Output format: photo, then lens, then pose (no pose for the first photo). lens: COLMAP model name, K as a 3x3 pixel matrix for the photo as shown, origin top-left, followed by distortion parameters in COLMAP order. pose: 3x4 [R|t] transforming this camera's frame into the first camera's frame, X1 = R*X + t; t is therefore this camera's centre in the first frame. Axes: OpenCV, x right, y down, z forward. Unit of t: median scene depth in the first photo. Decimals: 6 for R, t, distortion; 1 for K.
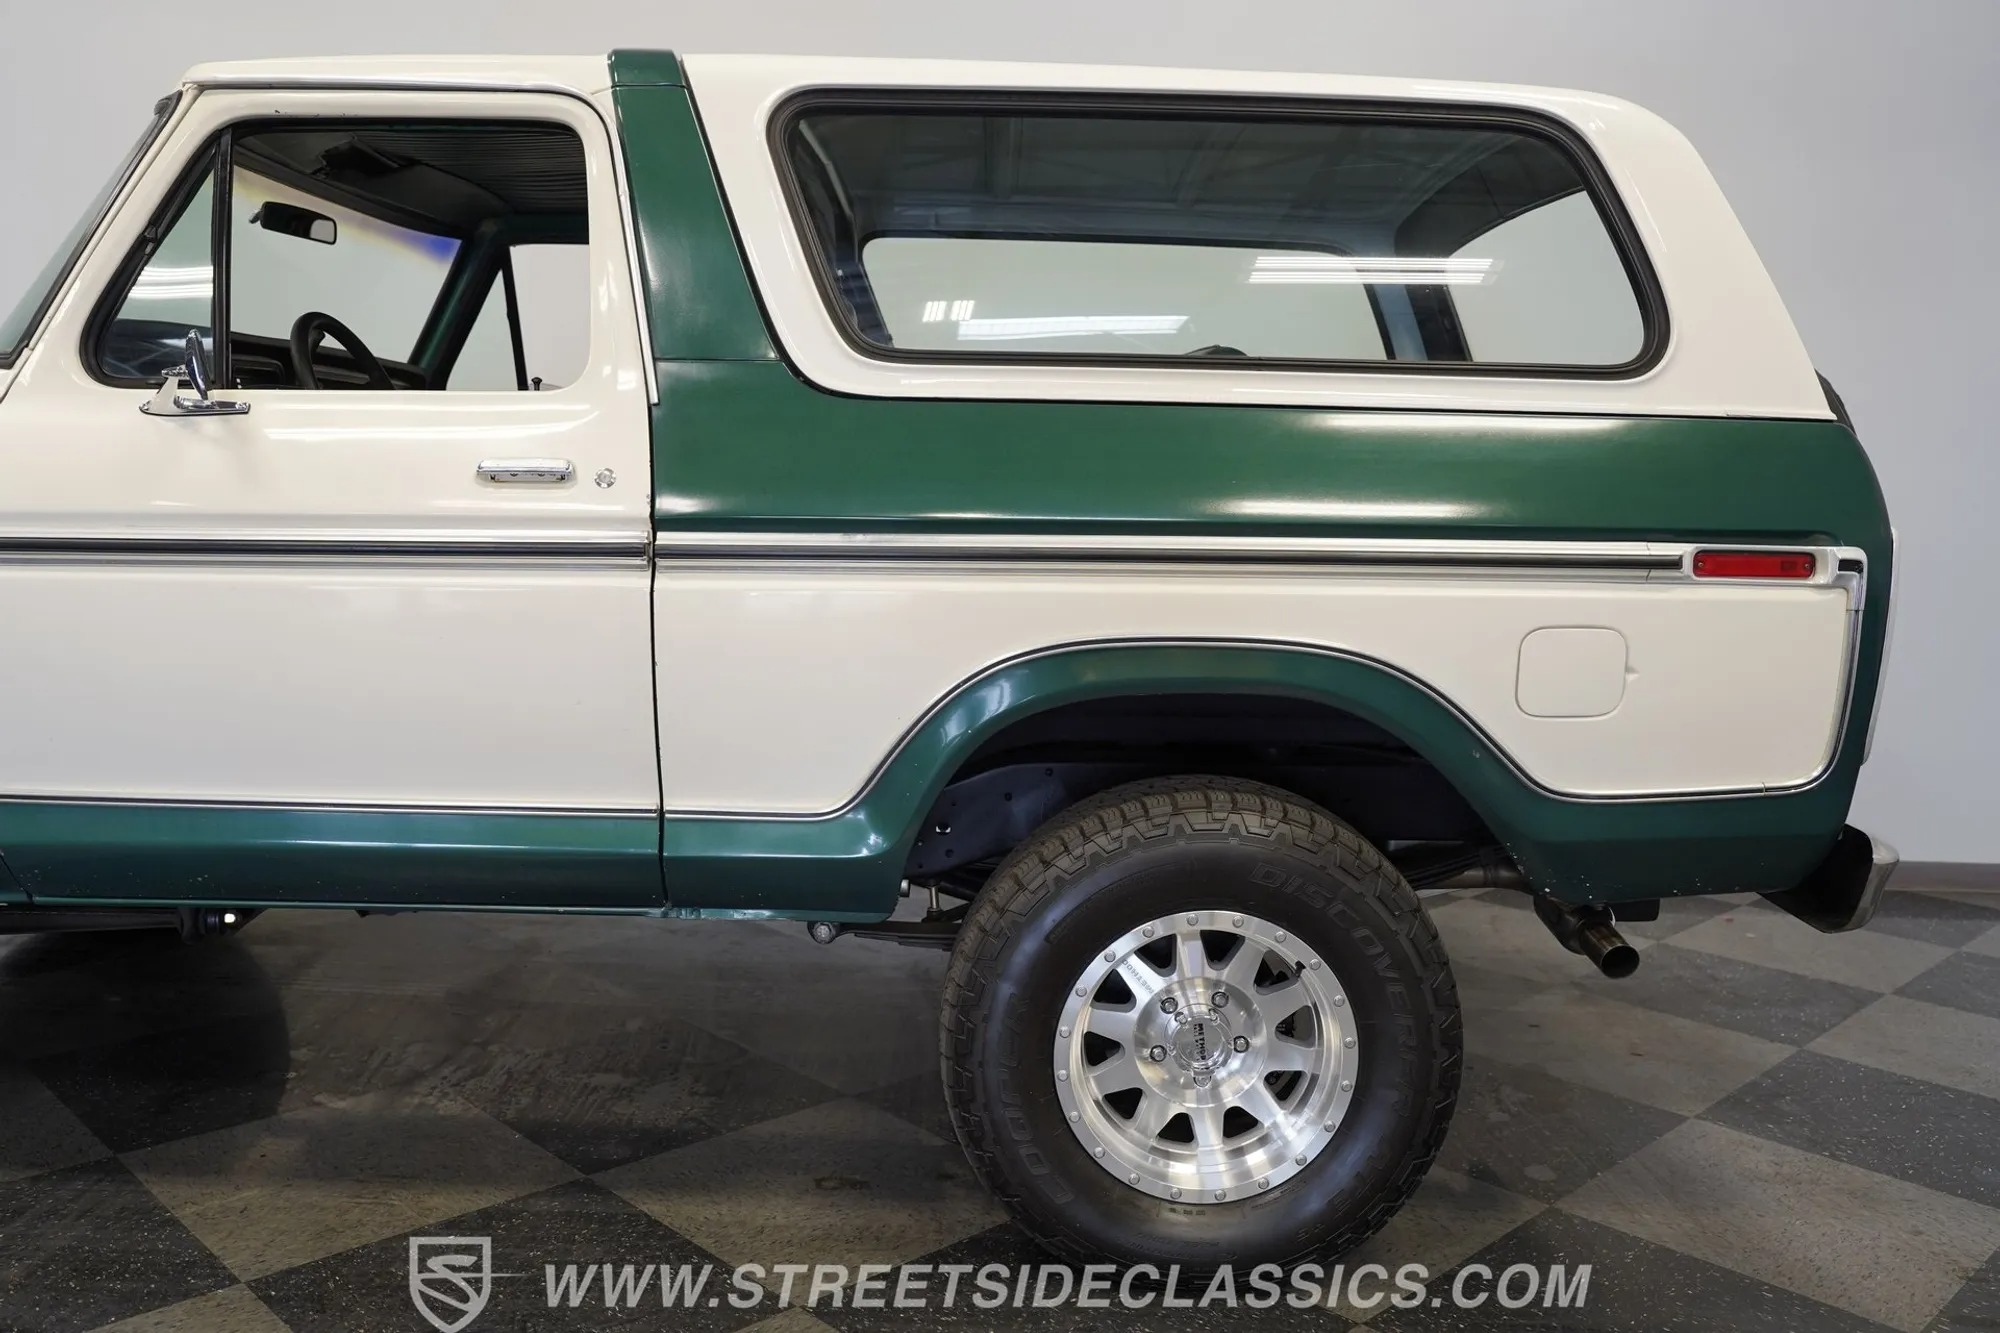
lens RADIAL K [[1646.6, 0, 1003.0], [0, 1646.6, 657.3], [0, 0, 1]] dist [-0.044385, 0.017334]
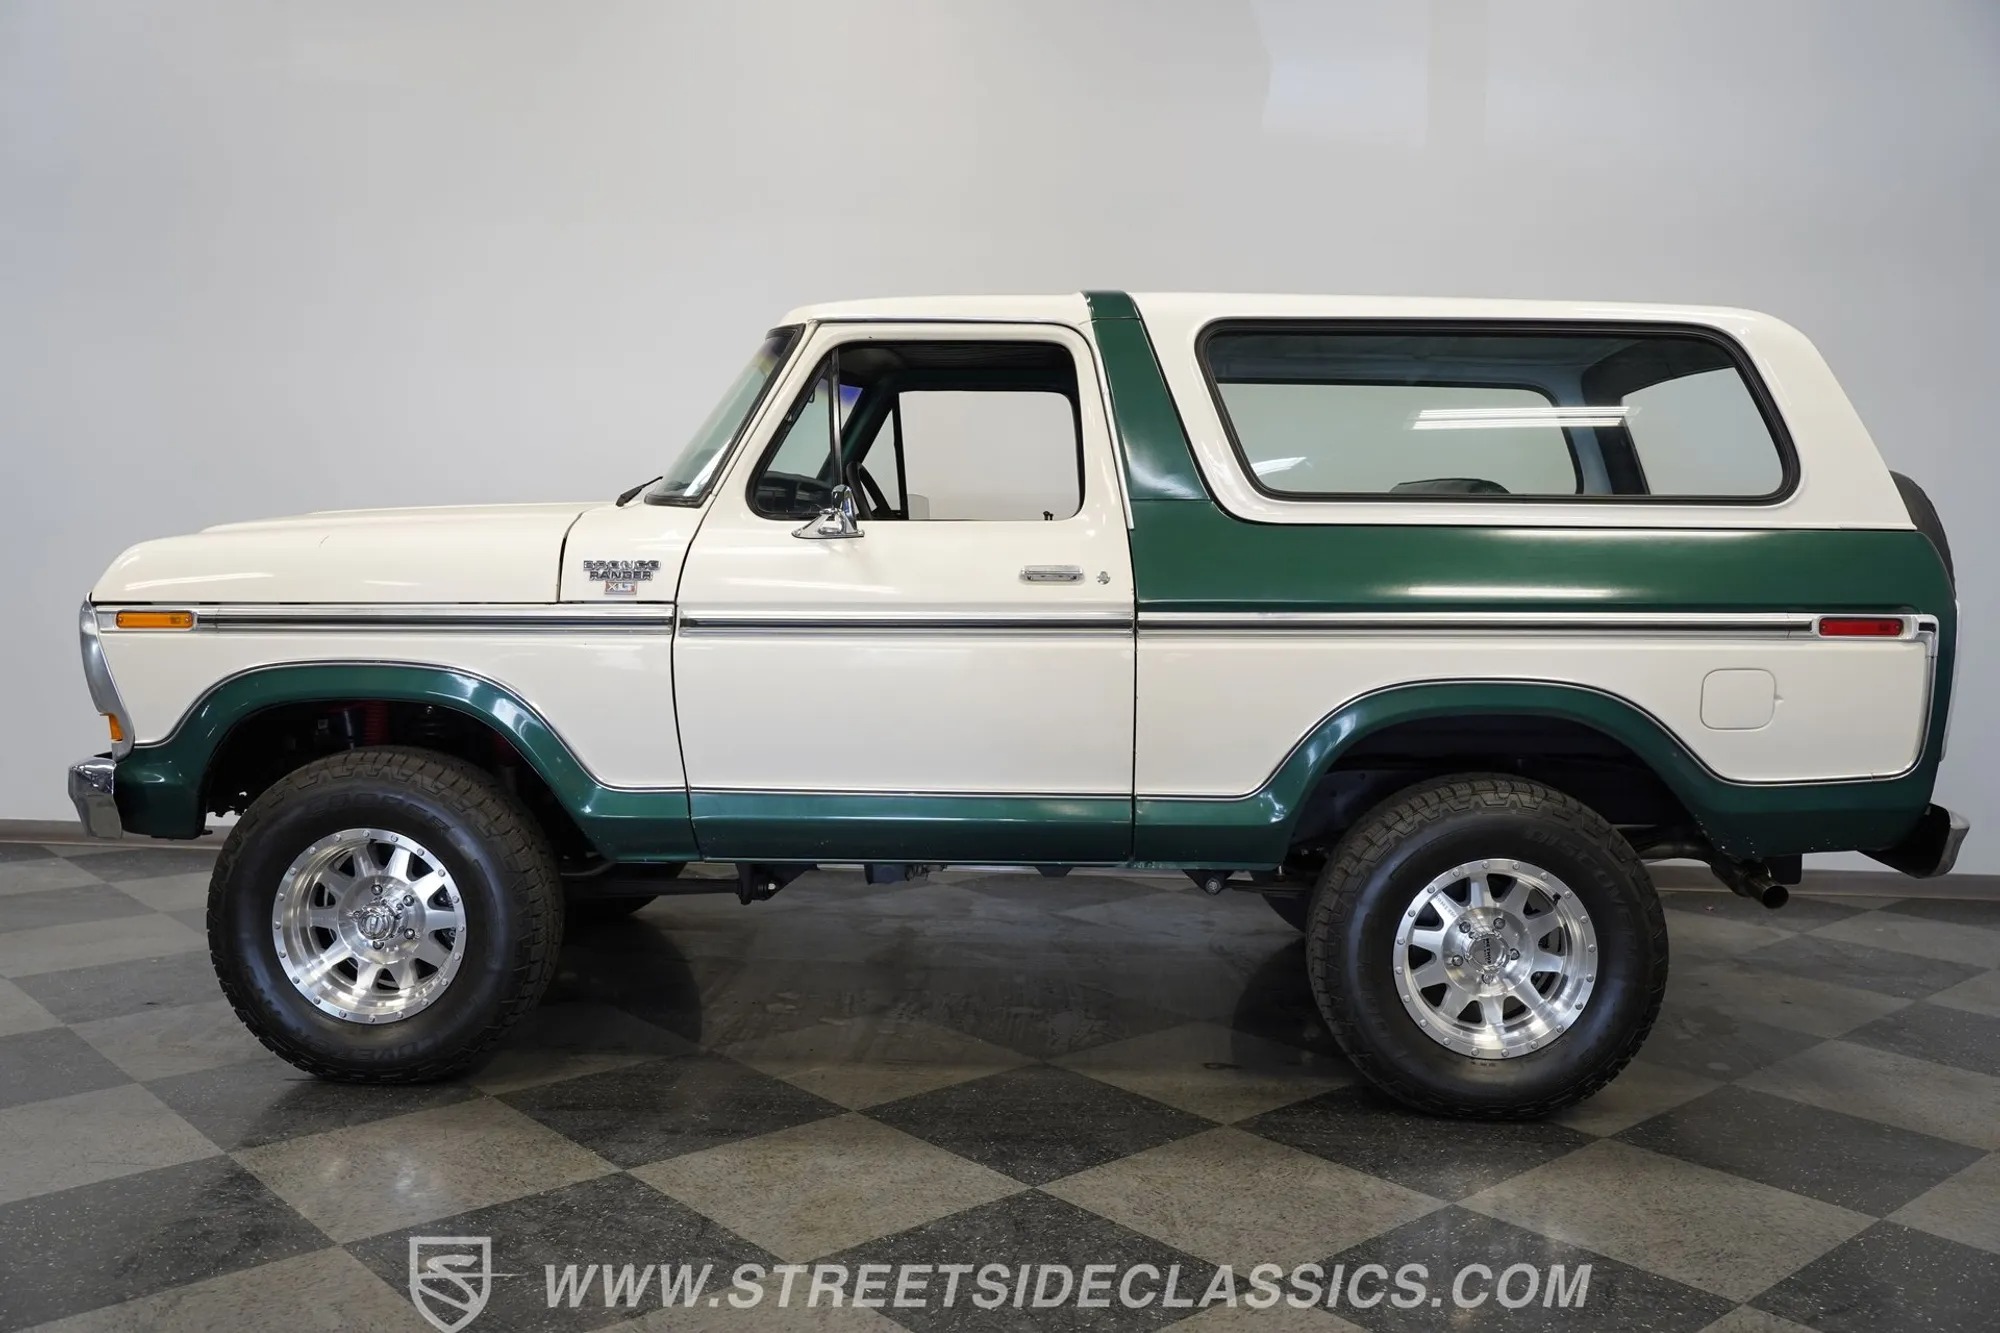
lens RADIAL K [[1796.4, 0, 1000.0], [0, 1796.4, 666.5], [0, 0, 1]] dist [-0.015330, 0.053249]
pose [[0.999389, -0.007485, -0.034143, -0.269551], [0.006205, 0.999279, -0.037460, 0.035765], [0.034399, 0.037225, 0.998715, -0.661347]]
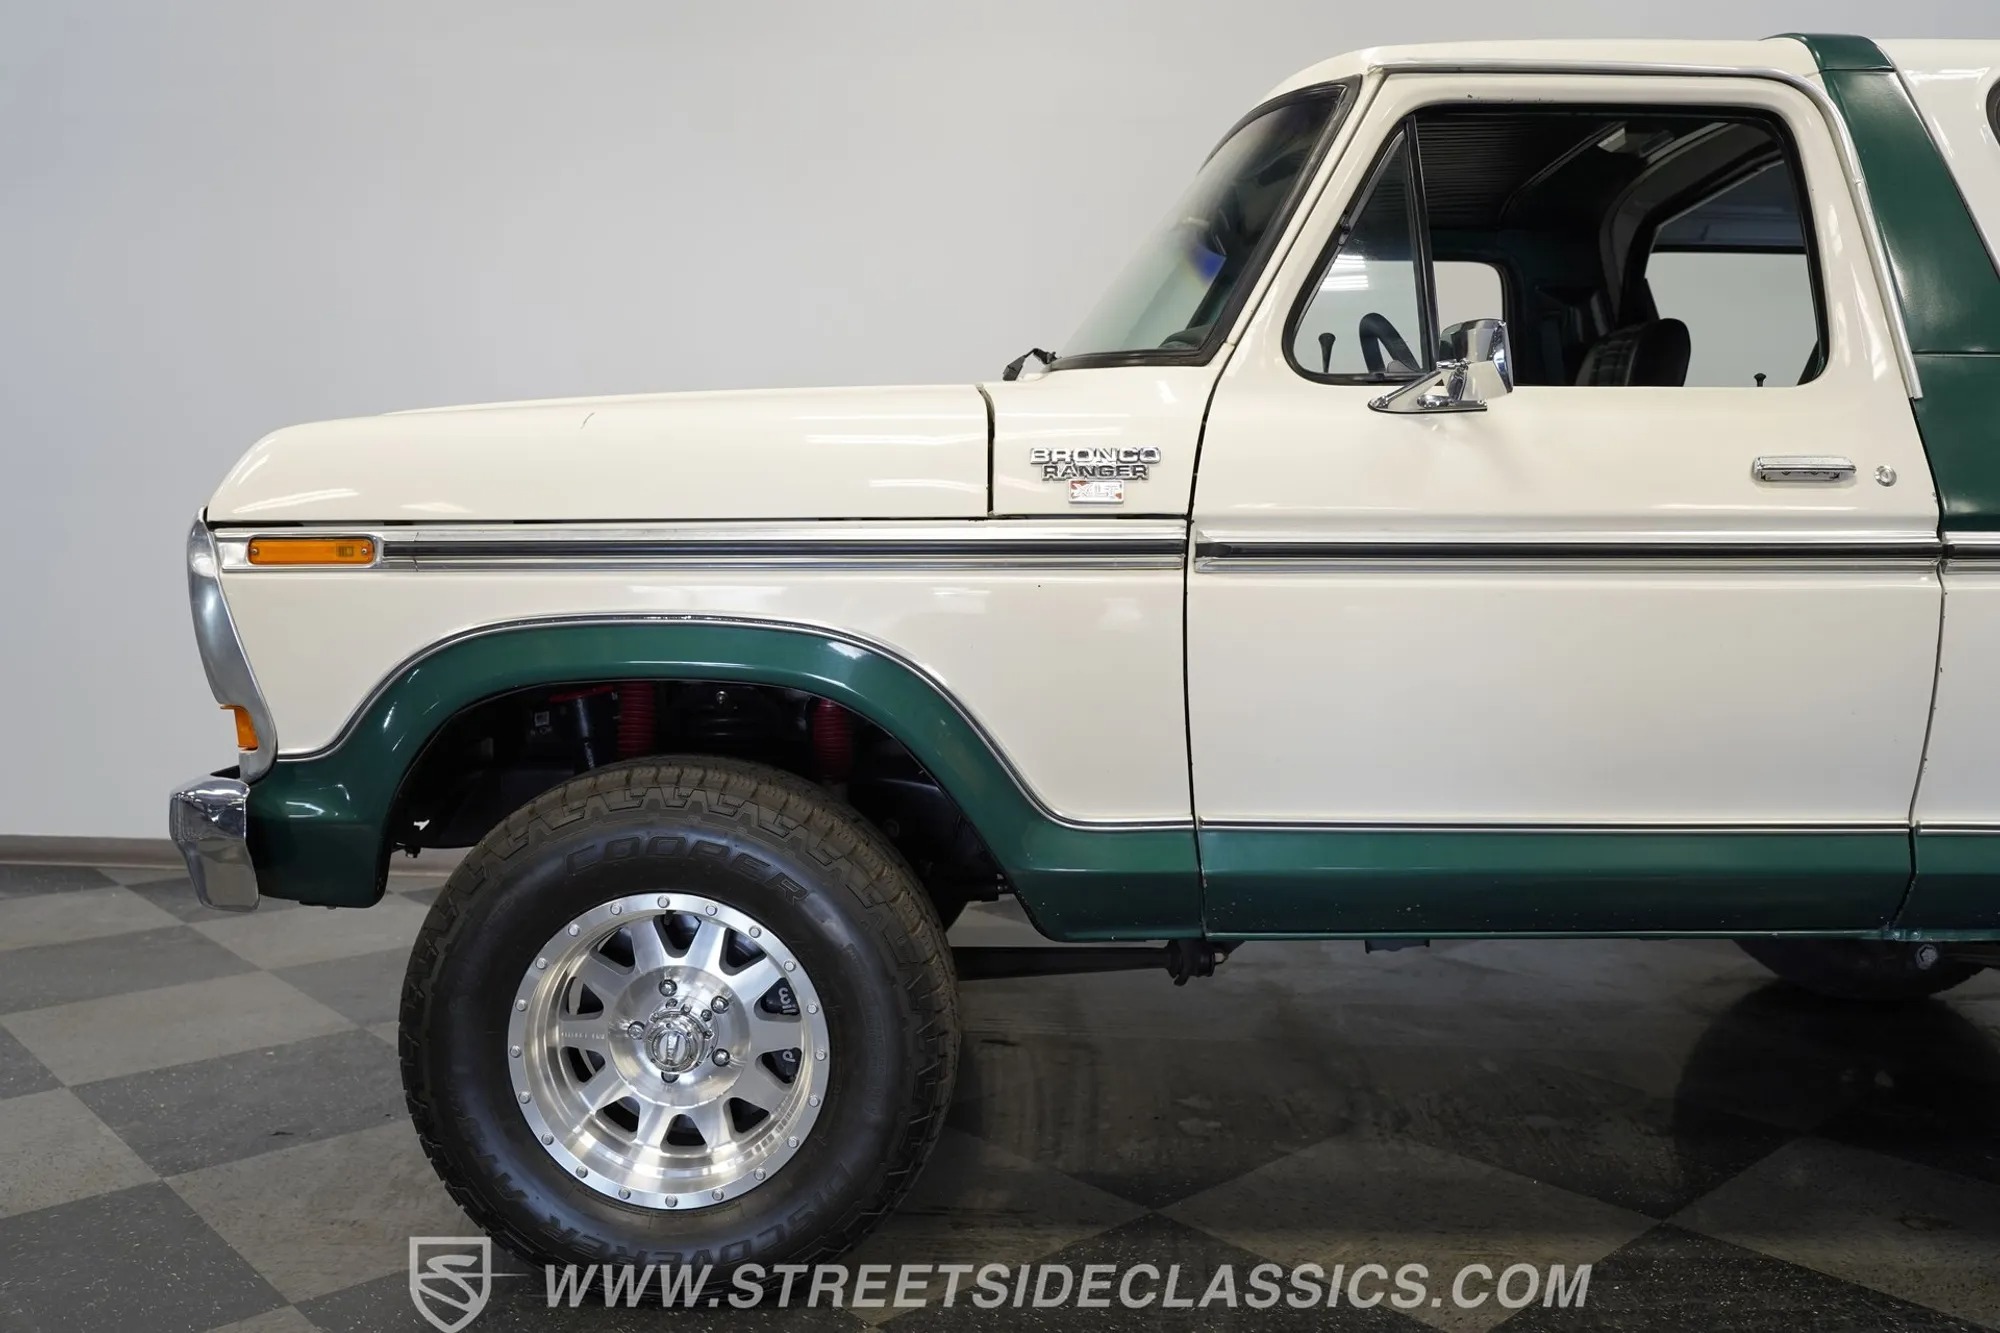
lens RADIAL K [[1646.6, 0, 1003.0], [0, 1646.6, 657.3], [0, 0, 1]] dist [-0.044385, 0.017334]
pose [[0.999925, -0.012197, -0.001375, -0.719814], [0.012144, 0.999363, -0.033571, 0.020678], [0.001783, 0.033552, 0.999435, 0.056558]]
